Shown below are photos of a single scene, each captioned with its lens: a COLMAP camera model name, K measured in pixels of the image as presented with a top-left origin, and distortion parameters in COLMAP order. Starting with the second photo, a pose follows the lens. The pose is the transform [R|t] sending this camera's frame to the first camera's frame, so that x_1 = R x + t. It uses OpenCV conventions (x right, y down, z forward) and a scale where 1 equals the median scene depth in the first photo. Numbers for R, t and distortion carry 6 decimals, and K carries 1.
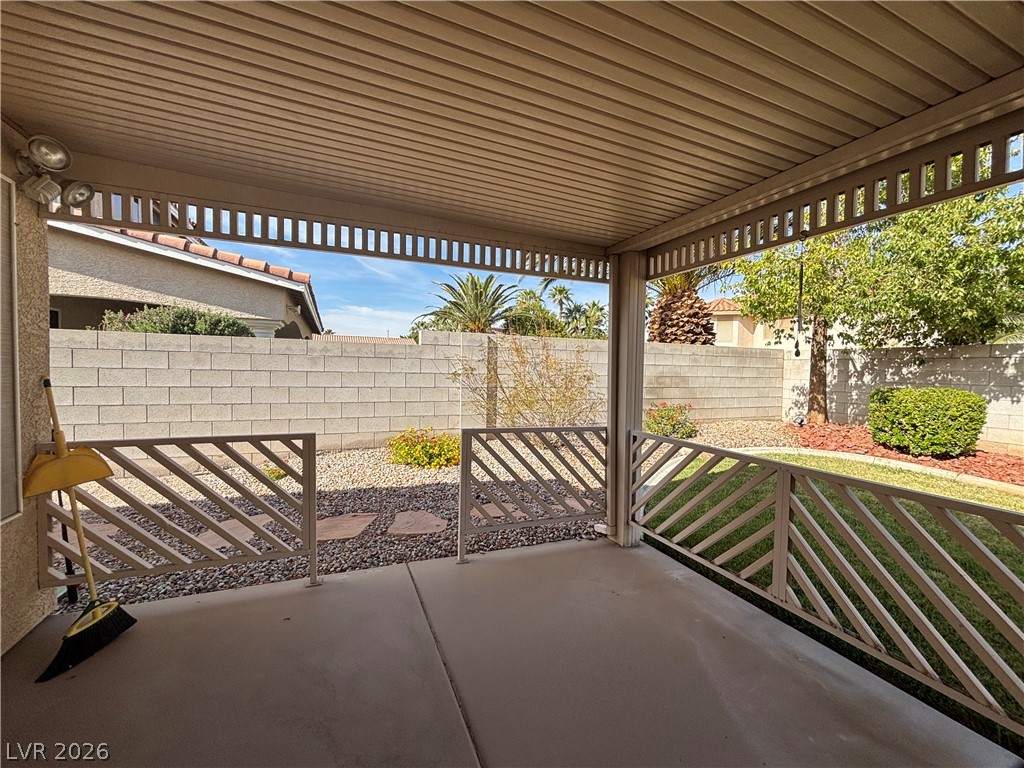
lens RADIAL K [[413.7, 0, 507.7], [0, 413.7, 382.6], [0, 0, 1]] dist [-0.000301, 0.000244]
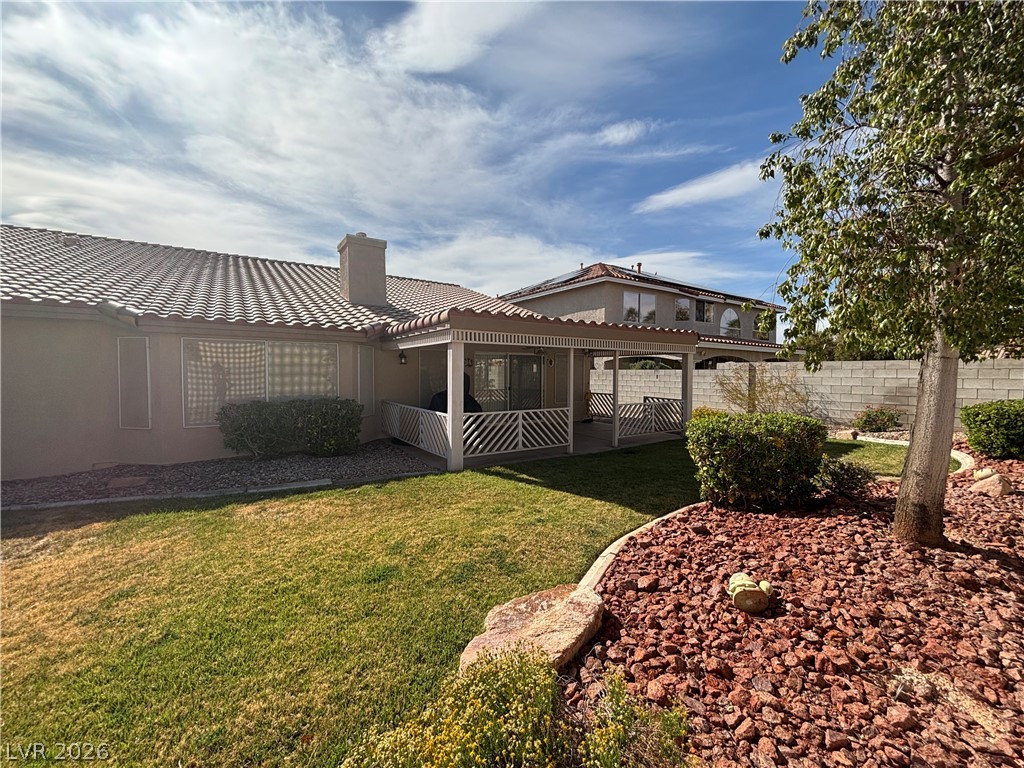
lens RADIAL K [[414.4, 0, 509.5], [0, 414.4, 386.5], [0, 0, 1]] dist [0.001268, 0.000256]
pose [[0.211843, 0.019322, -0.977113, 2.387209], [-0.031470, 0.999421, 0.012940, 0.006569], [0.976797, 0.028009, 0.212329, -0.762430]]
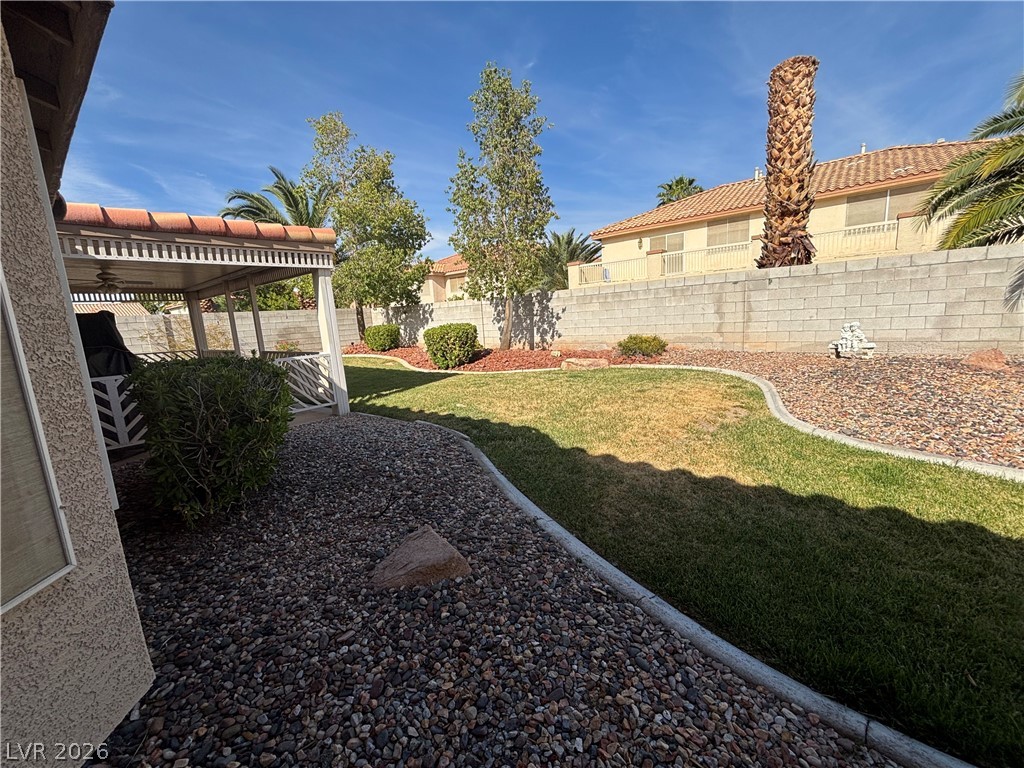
lens RADIAL K [[424.0, 0, 509.4], [0, 424.0, 384.2], [0, 0, 1]] dist [0.008957, -0.000202]
pose [[0.890365, -0.141814, 0.432596, 0.708671], [0.088263, 0.985986, 0.141564, 0.091775], [-0.446609, -0.087861, 0.890405, -2.227831]]
